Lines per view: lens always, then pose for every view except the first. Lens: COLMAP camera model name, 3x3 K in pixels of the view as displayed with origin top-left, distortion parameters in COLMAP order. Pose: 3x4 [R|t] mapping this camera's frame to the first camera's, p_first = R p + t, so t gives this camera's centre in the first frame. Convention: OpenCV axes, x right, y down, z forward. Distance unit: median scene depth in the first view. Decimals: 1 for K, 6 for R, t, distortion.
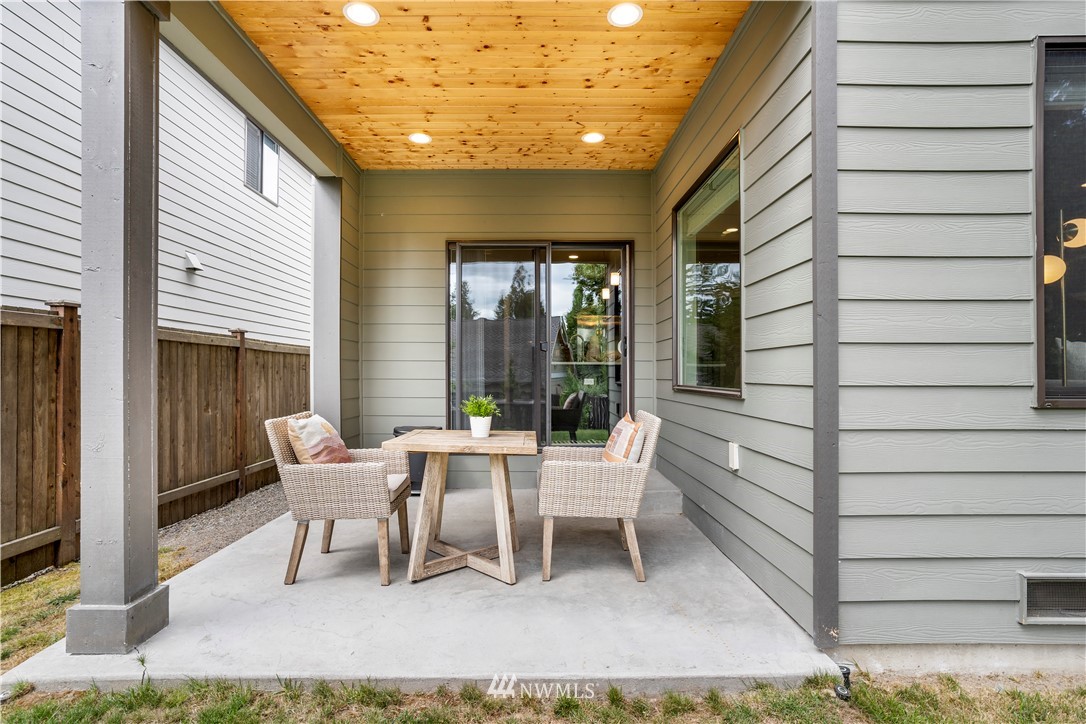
lens RADIAL K [[555.9, 0, 569.9], [0, 555.9, 370.9], [0, 0, 1]] dist [0.002850, 0.000560]
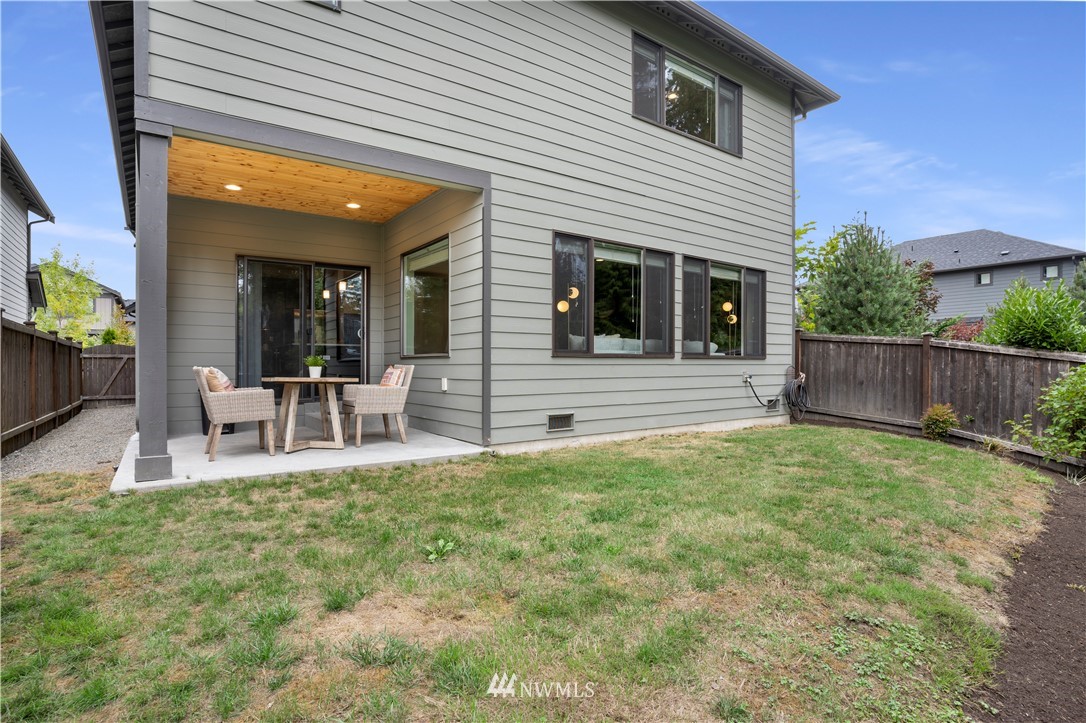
lens RADIAL K [[545.0, 0, 534.9], [0, 545.0, 357.2], [0, 0, 1]] dist [-0.078349, 0.036334]
pose [[0.848689, 0.010050, 0.528797, -0.530441], [-0.002077, 0.999875, -0.015670, 0.083660], [-0.528888, 0.012201, 0.848604, -0.983010]]
